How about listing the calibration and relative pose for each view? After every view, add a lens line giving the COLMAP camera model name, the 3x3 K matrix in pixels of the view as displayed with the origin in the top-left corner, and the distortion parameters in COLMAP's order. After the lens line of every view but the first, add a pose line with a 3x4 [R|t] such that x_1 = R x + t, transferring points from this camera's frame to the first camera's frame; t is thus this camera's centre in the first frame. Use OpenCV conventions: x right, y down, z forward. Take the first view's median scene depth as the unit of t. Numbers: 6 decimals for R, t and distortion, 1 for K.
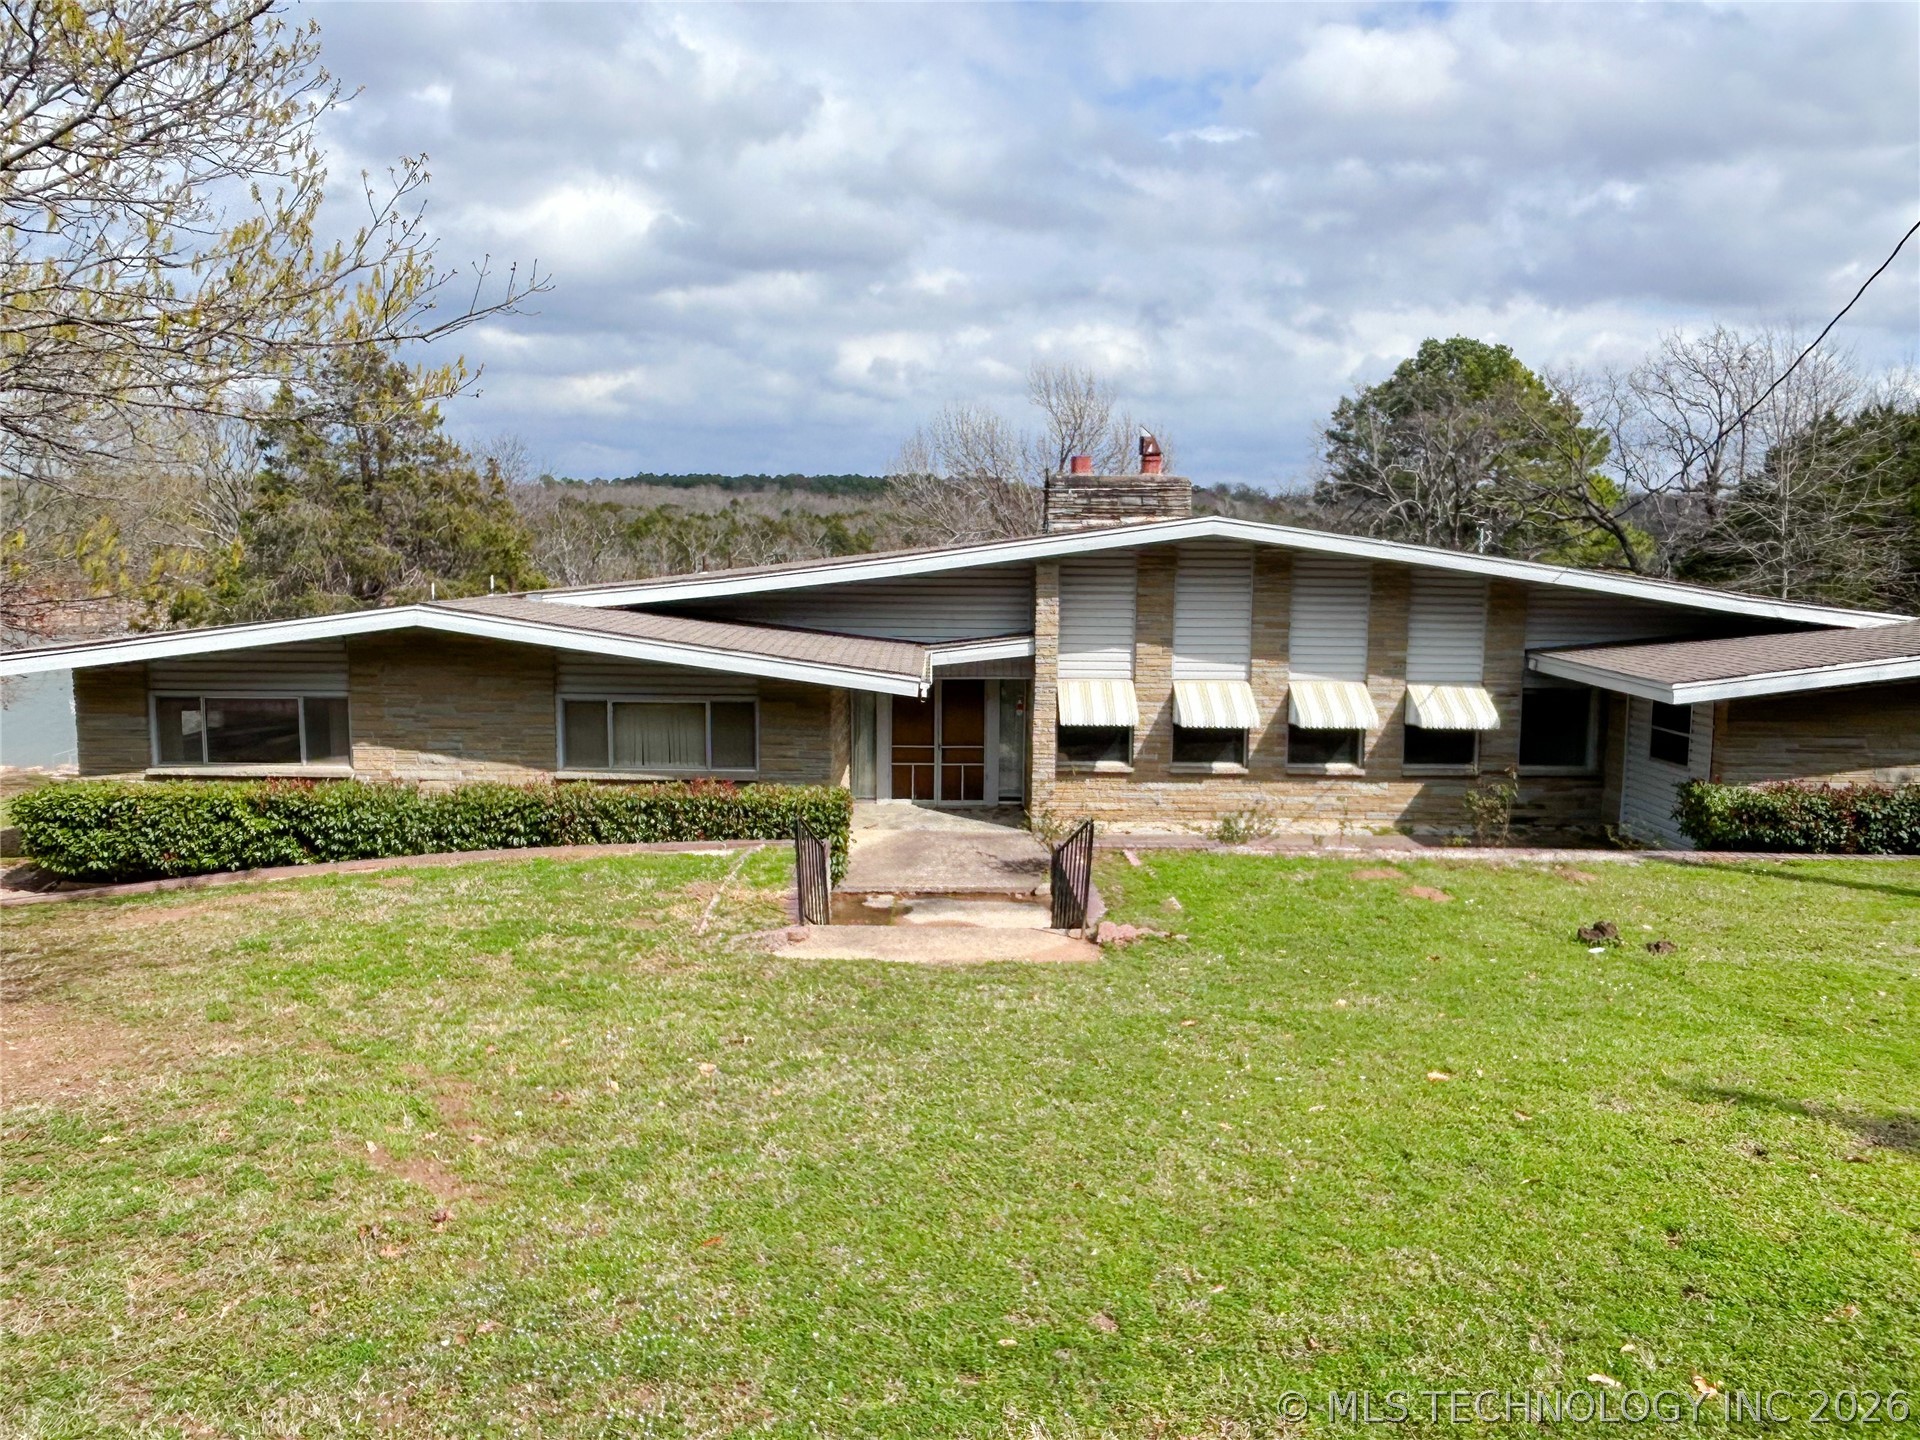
lens RADIAL K [[1459.4, 0, 950.8], [0, 1459.4, 719.9], [0, 0, 1]] dist [-0.011196, -0.007797]
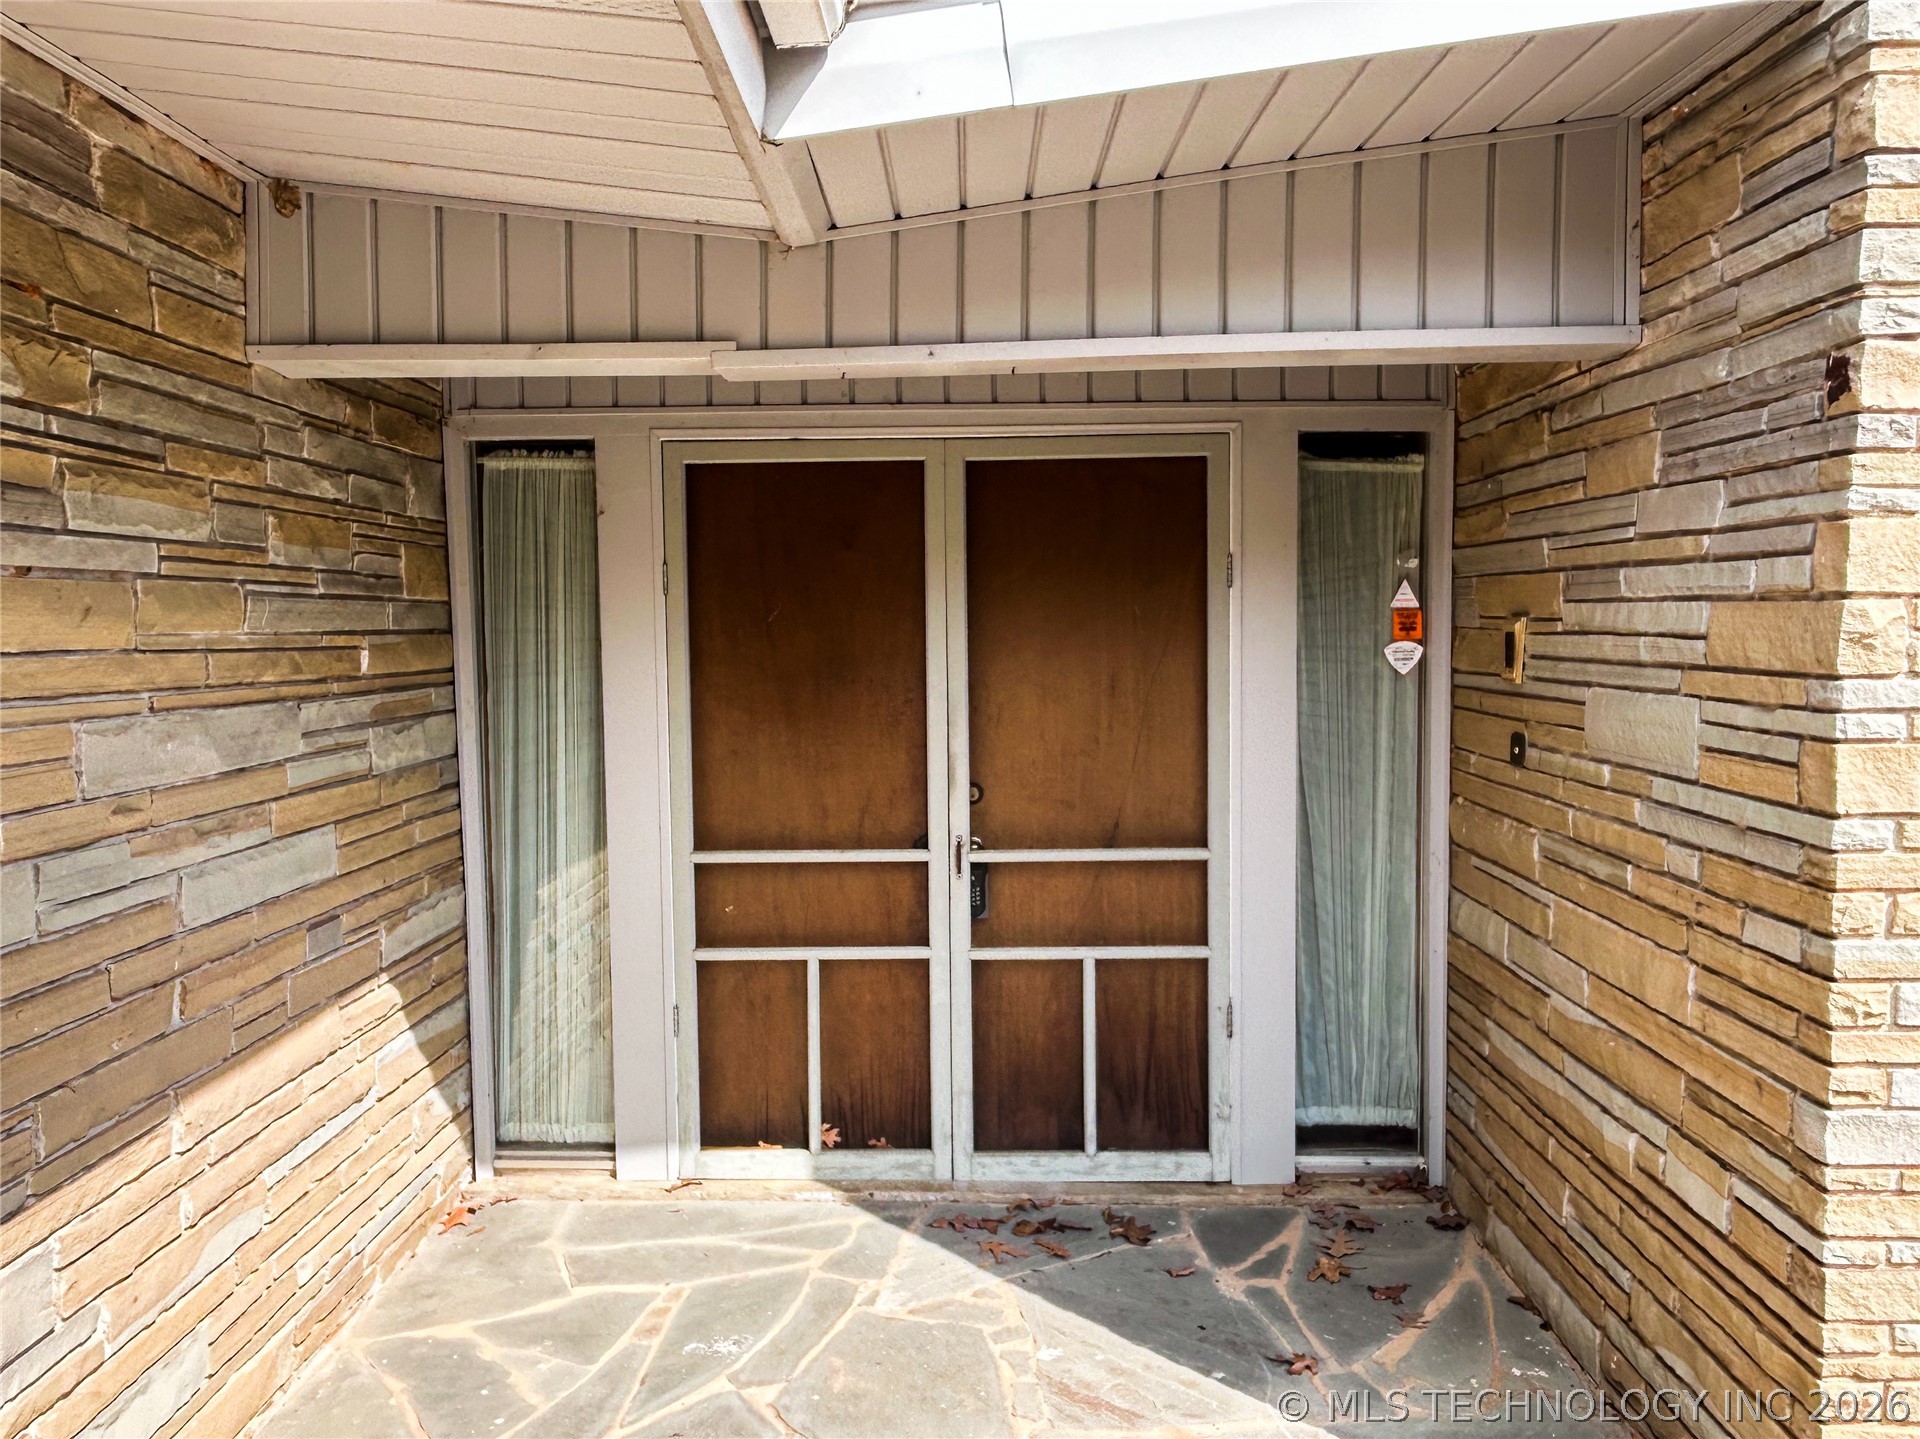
lens RADIAL K [[1459.4, 0, 954.5], [0, 1459.4, 718.4], [0, 0, 1]] dist [-0.011196, -0.007797]
pose [[0.999734, -0.017763, -0.014719, -0.005662], [0.016931, 0.998352, -0.054831, 0.012174], [0.015669, 0.054568, 0.998387, 0.875282]]
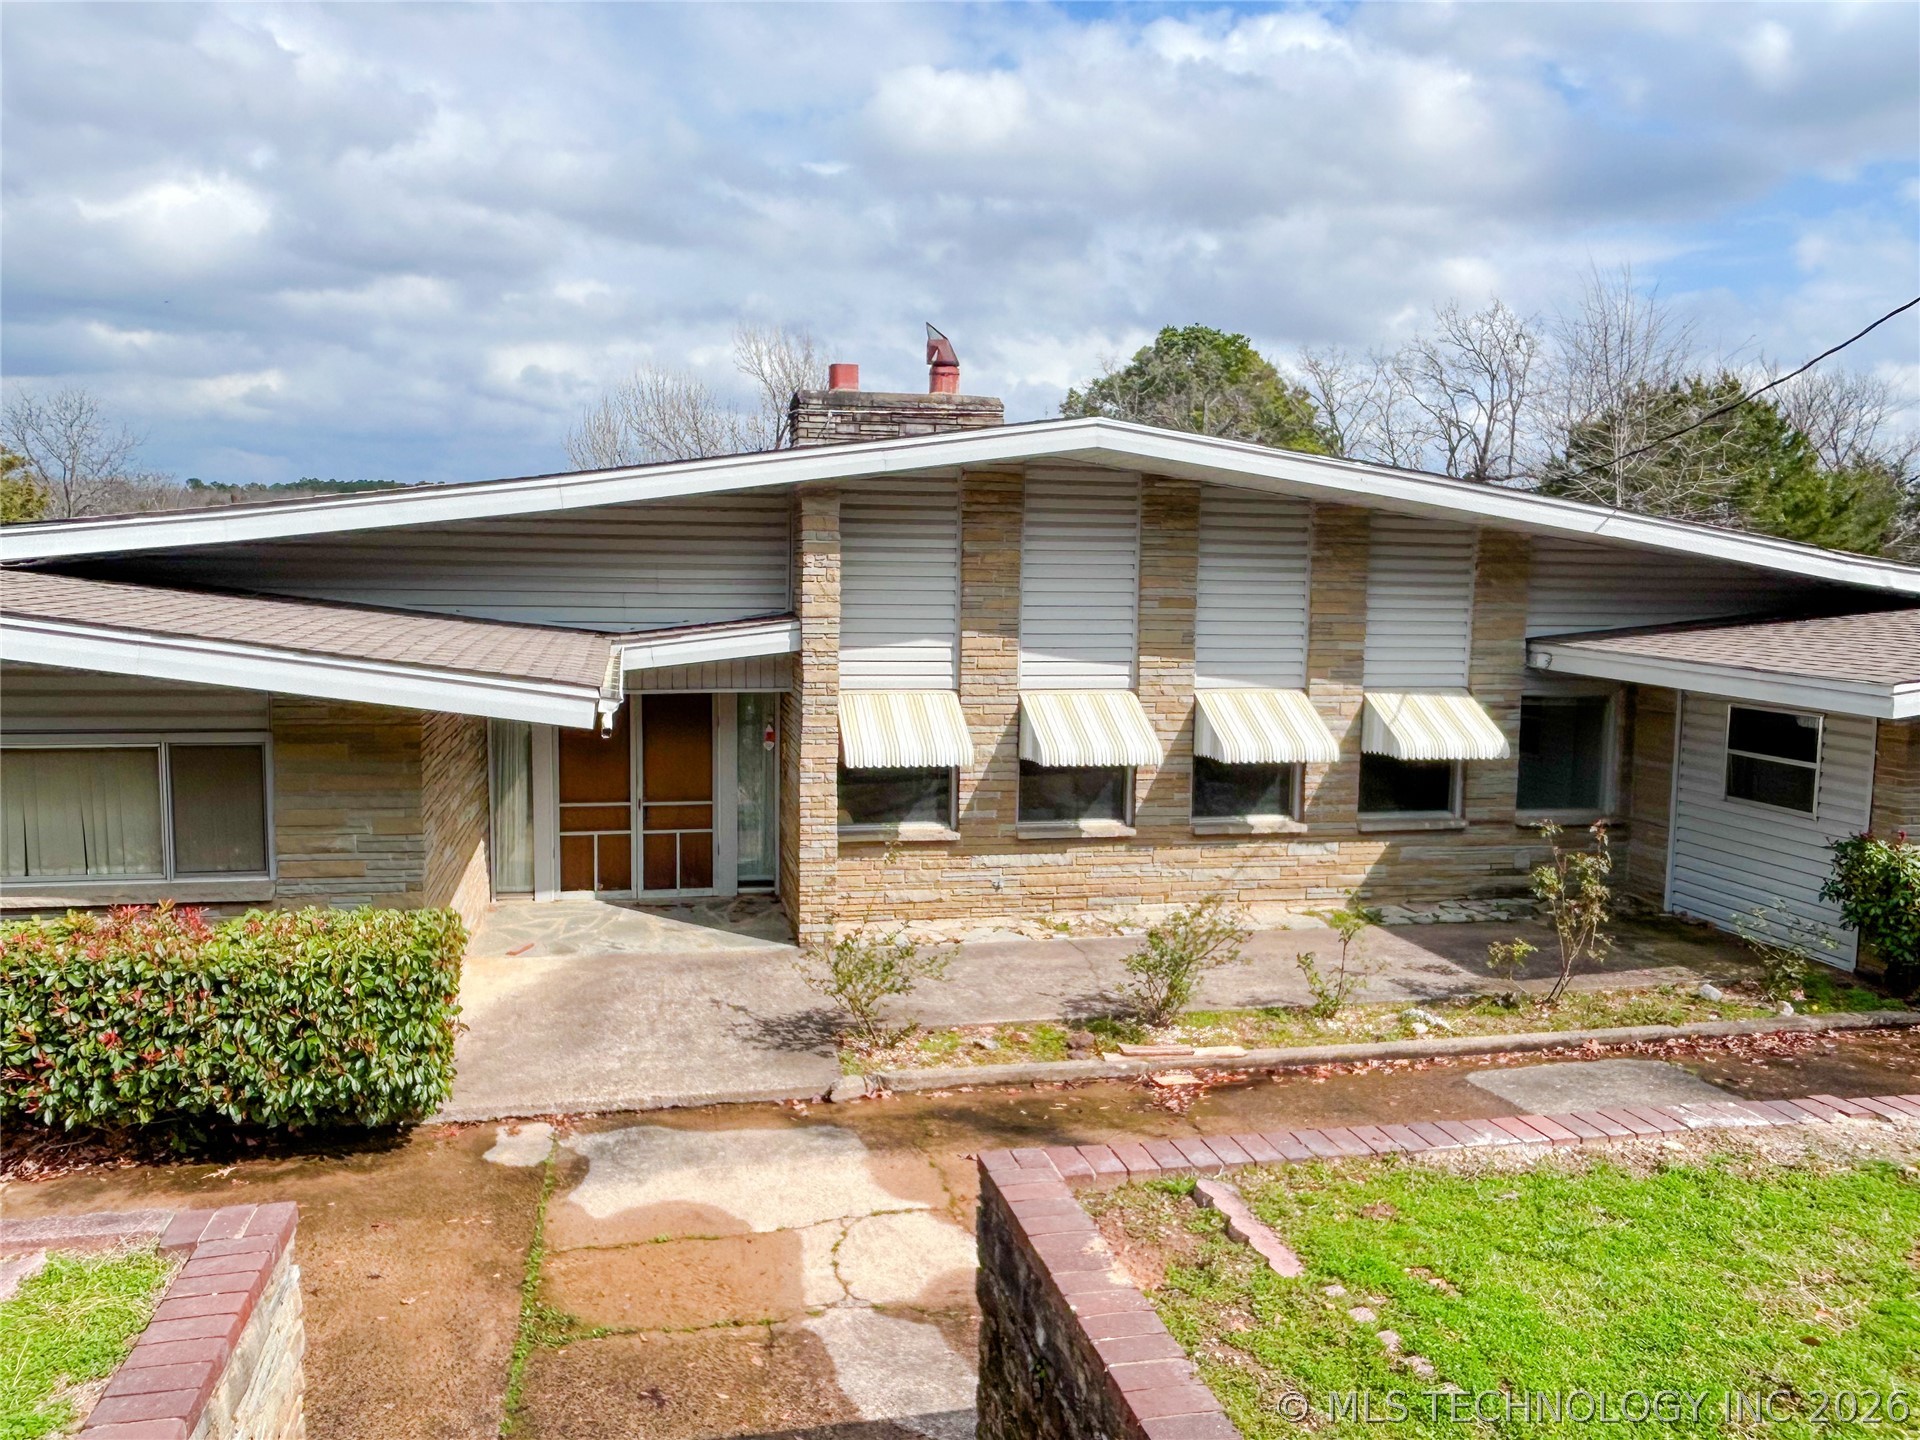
lens RADIAL K [[1459.4, 0, 948.6], [0, 1459.4, 730.5], [0, 0, 1]] dist [-0.011196, -0.007797]
pose [[0.979523, -0.018379, 0.200492, -0.002942], [0.019102, 0.999816, -0.001671, -0.009646], [-0.200425, 0.005466, 0.979694, 0.395007]]
